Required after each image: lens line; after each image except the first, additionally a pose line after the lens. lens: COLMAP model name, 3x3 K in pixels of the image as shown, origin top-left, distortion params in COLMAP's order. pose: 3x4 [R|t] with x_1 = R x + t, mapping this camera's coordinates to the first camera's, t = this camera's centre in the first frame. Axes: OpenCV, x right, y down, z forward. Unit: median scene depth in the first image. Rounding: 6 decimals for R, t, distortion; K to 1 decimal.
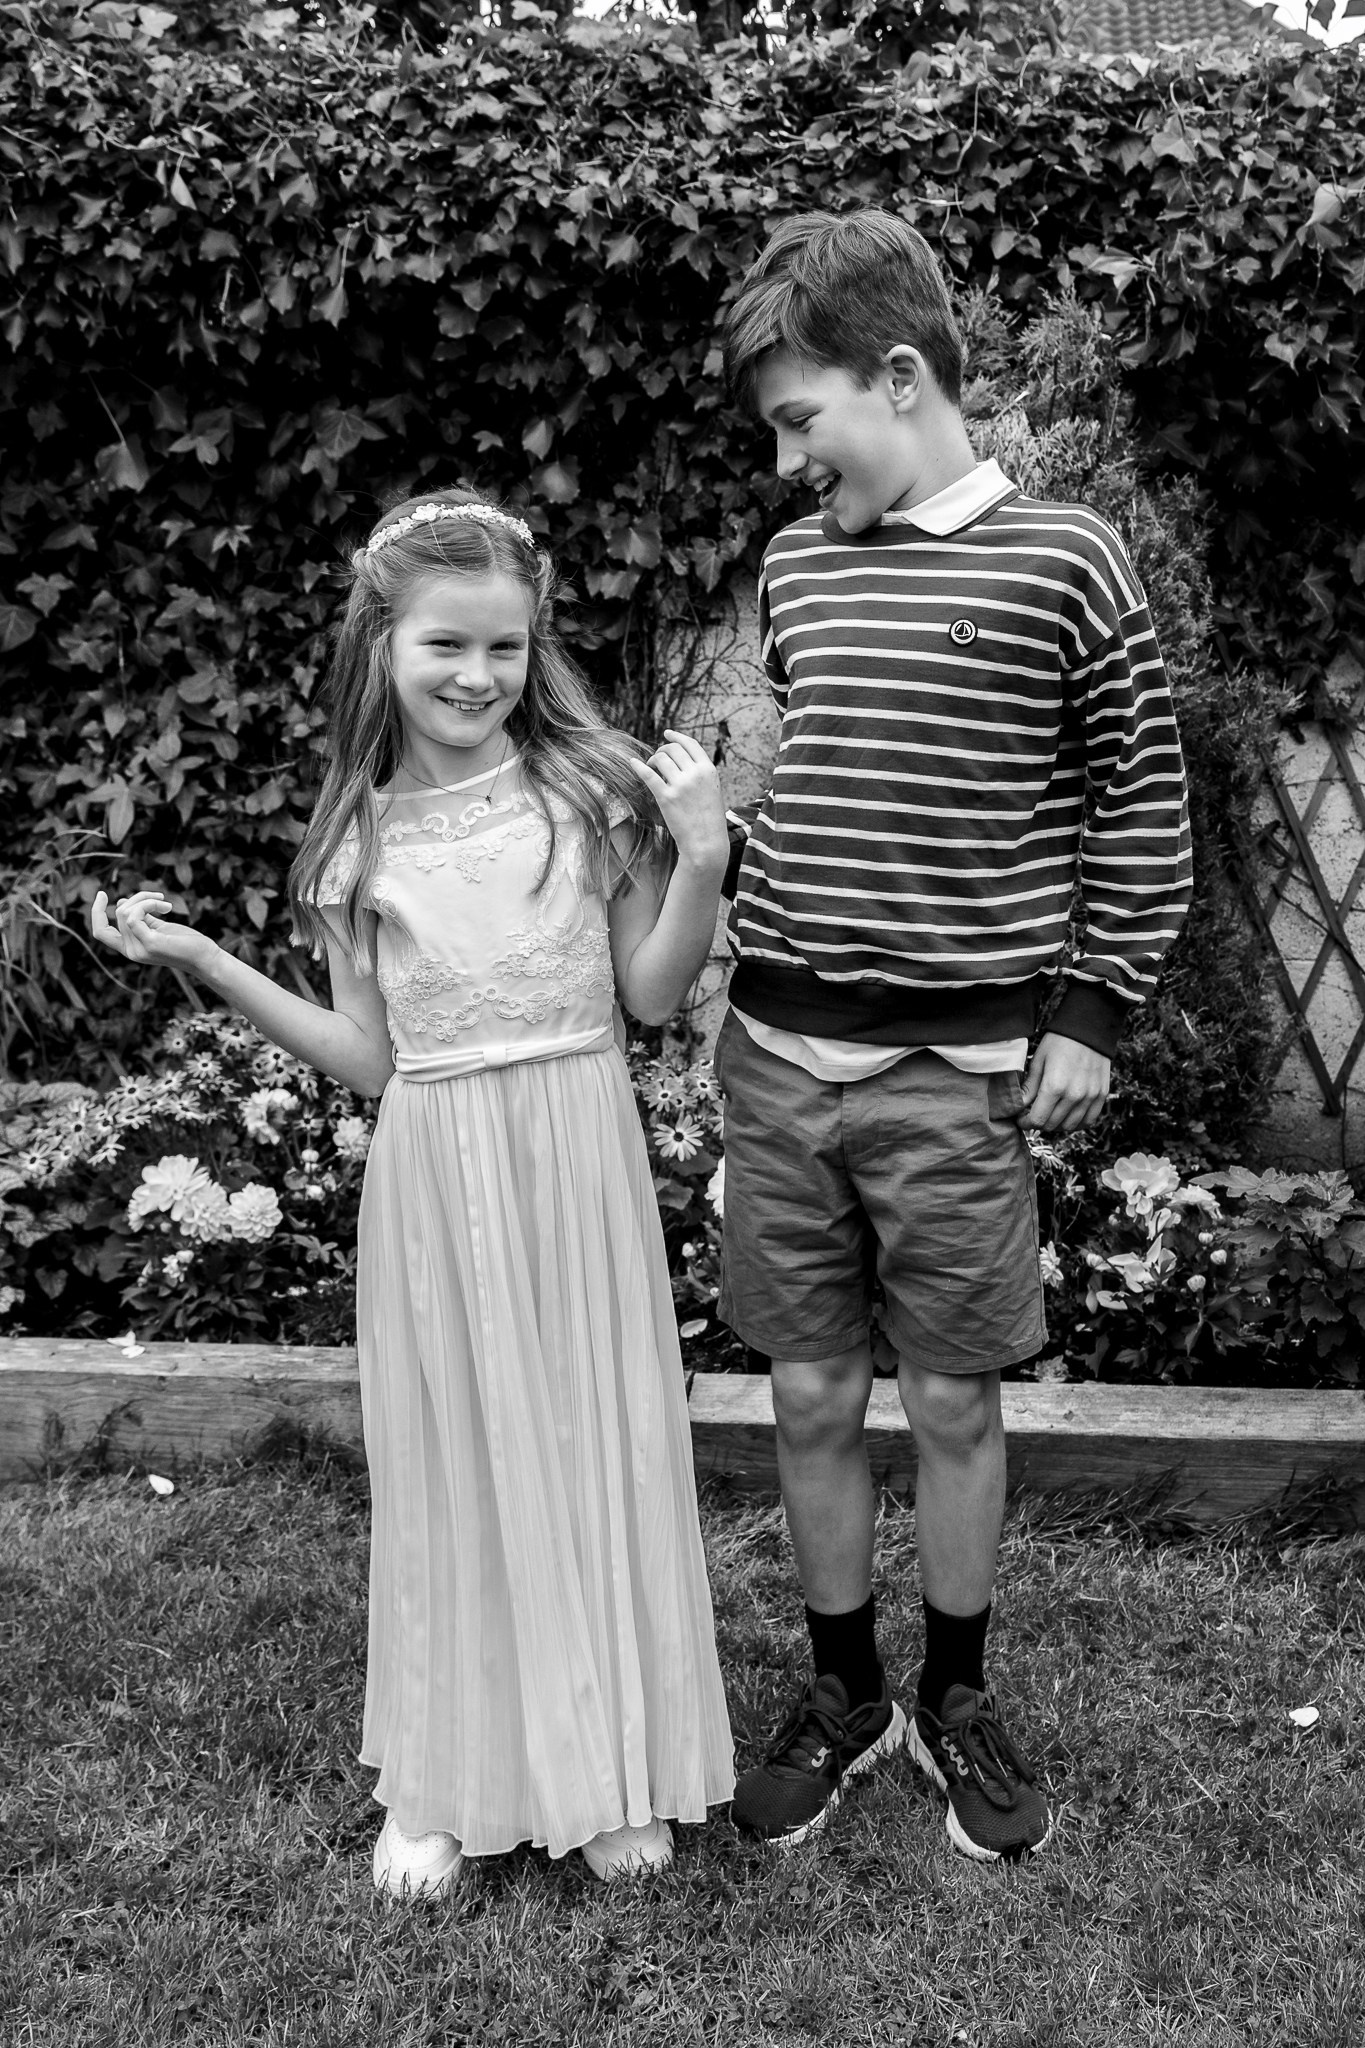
lens RADIAL K [[2335.6, 0, 880.3], [0, 2335.6, 1053.1], [0, 0, 1]] dist [0.001287, 0.025585]
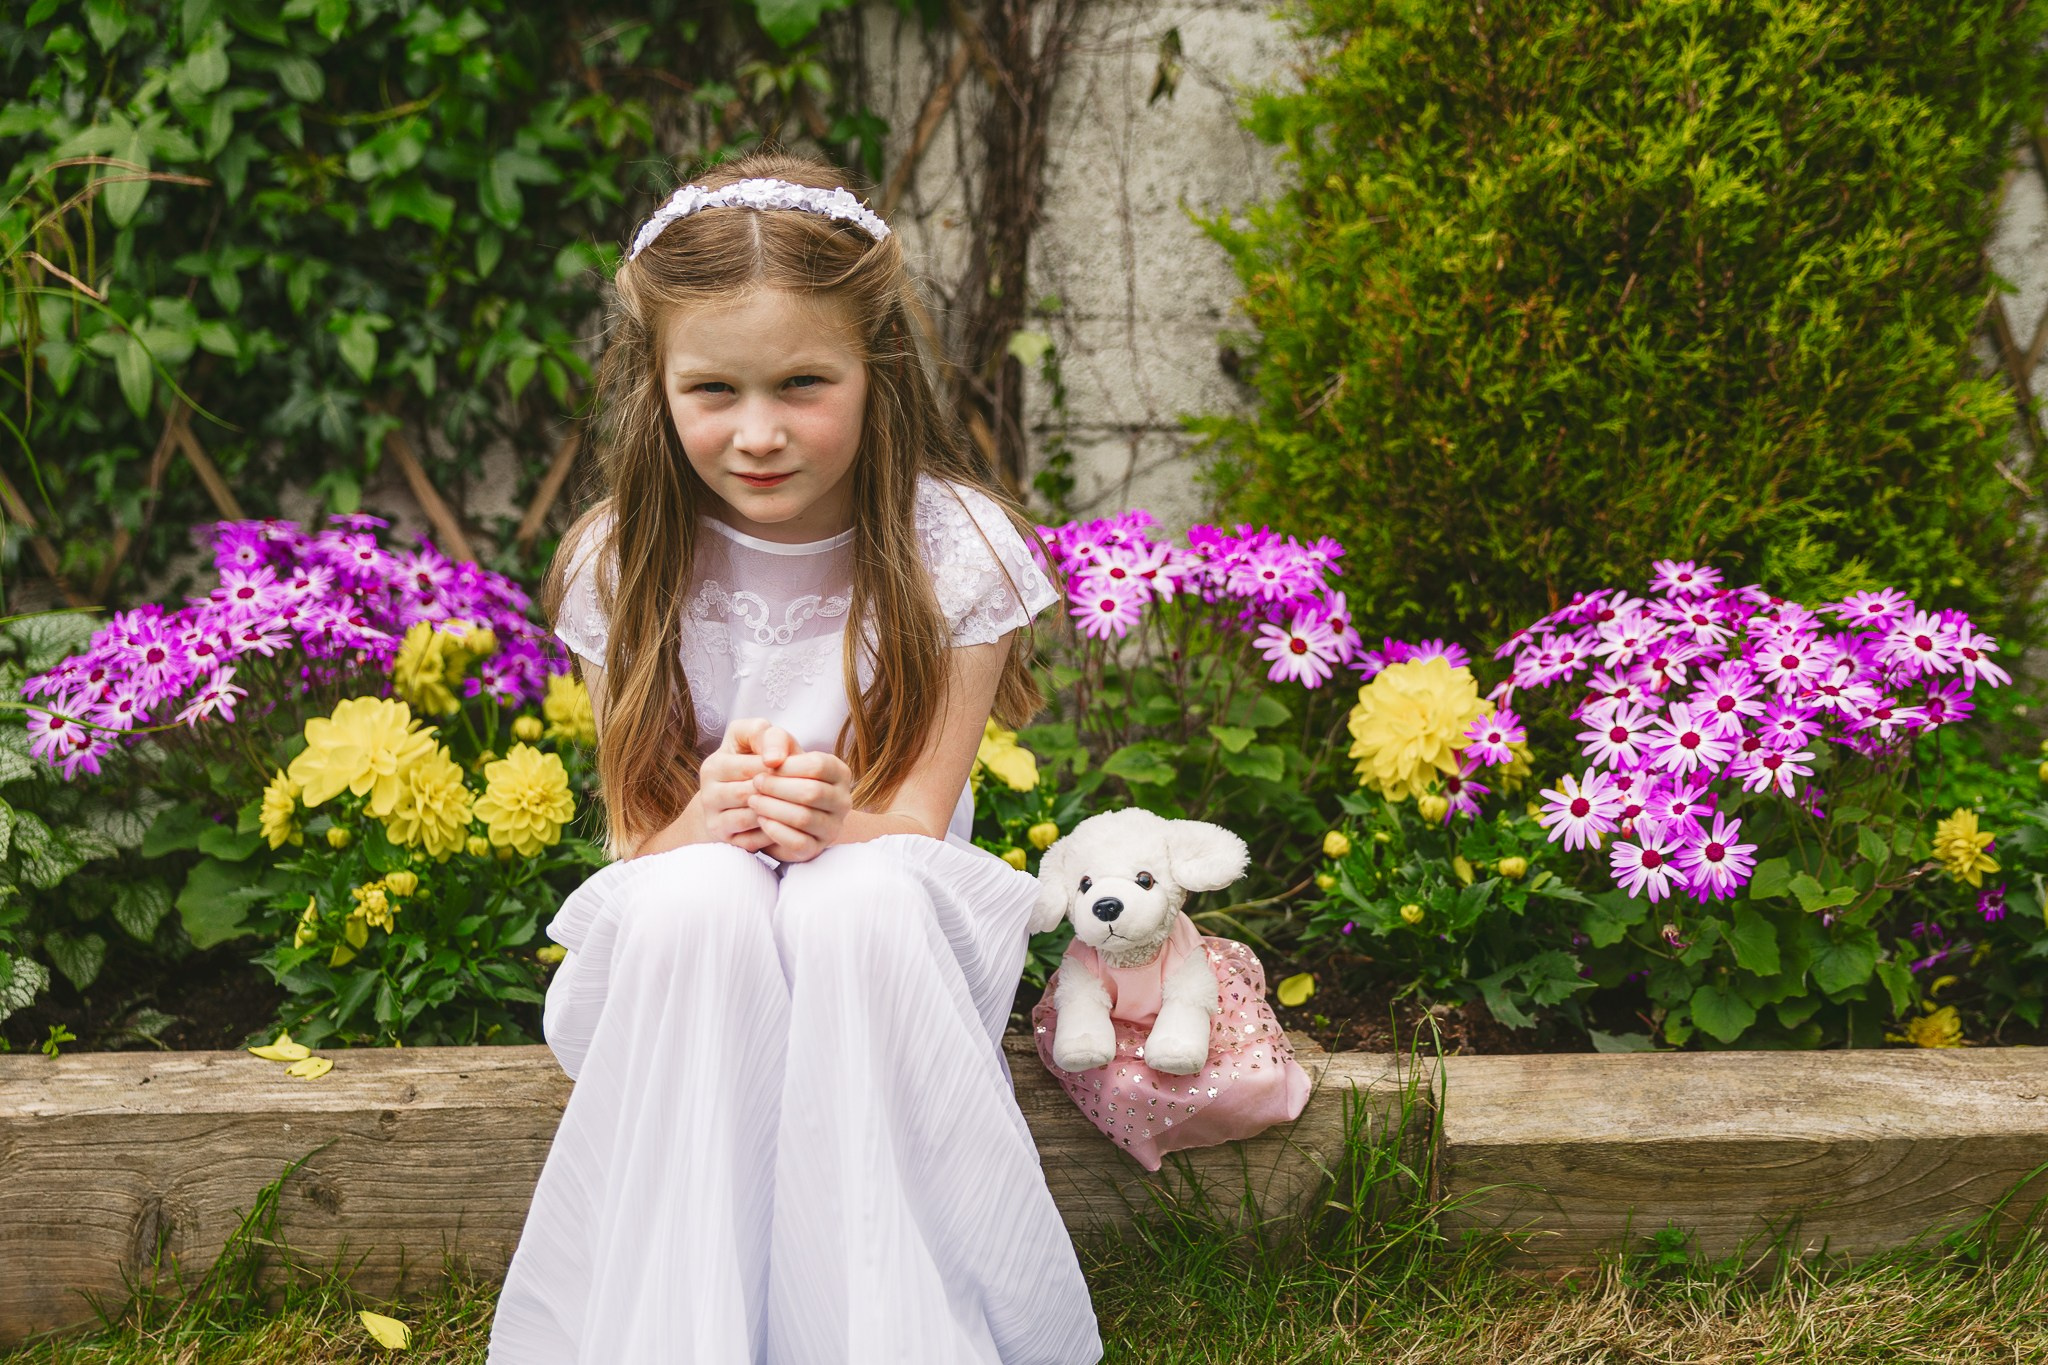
lens RADIAL K [[2559.5, 0, 1176.4], [0, 2559.5, 684.8], [0, 0, 1]] dist [0.002414, 0.014514]
pose [[0.980731, -0.014322, 0.194835, -0.215488], [0.022800, 0.998885, -0.041337, 0.065039], [-0.194026, 0.044983, 0.979965, 0.360069]]
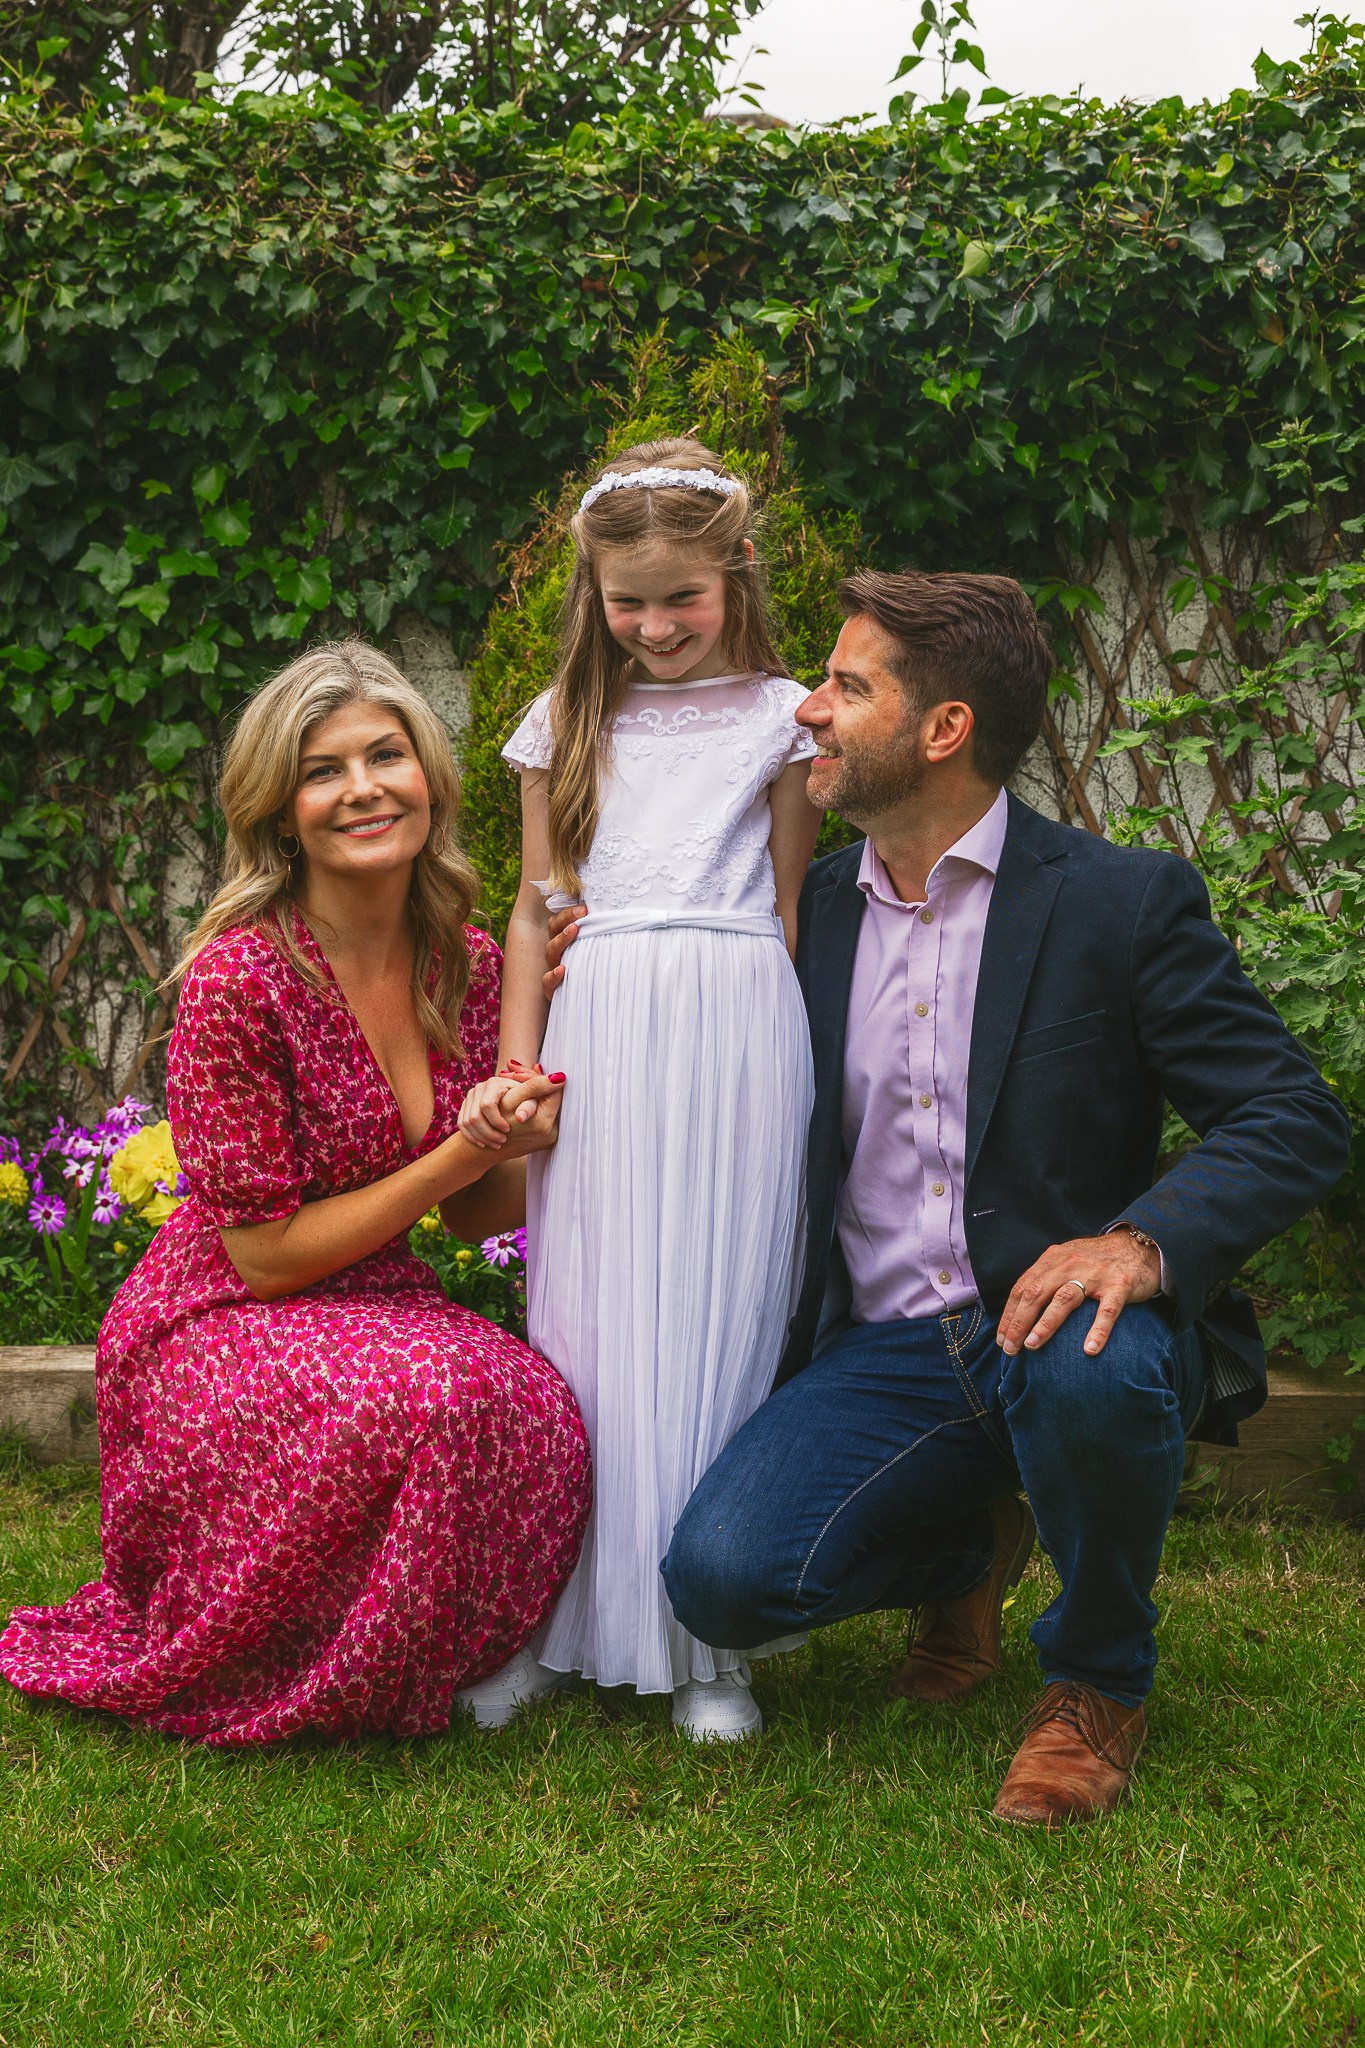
lens RADIAL K [[2792.4, 0, 591.5], [0, 2792.4, 942.7], [0, 0, 1]] dist [0.036288, 0.008108]
pose [[0.998345, -0.006221, 0.057173, -0.054312], [0.015048, 0.987757, -0.155275, 0.130085], [-0.055507, 0.155878, 0.986215, -0.181550]]
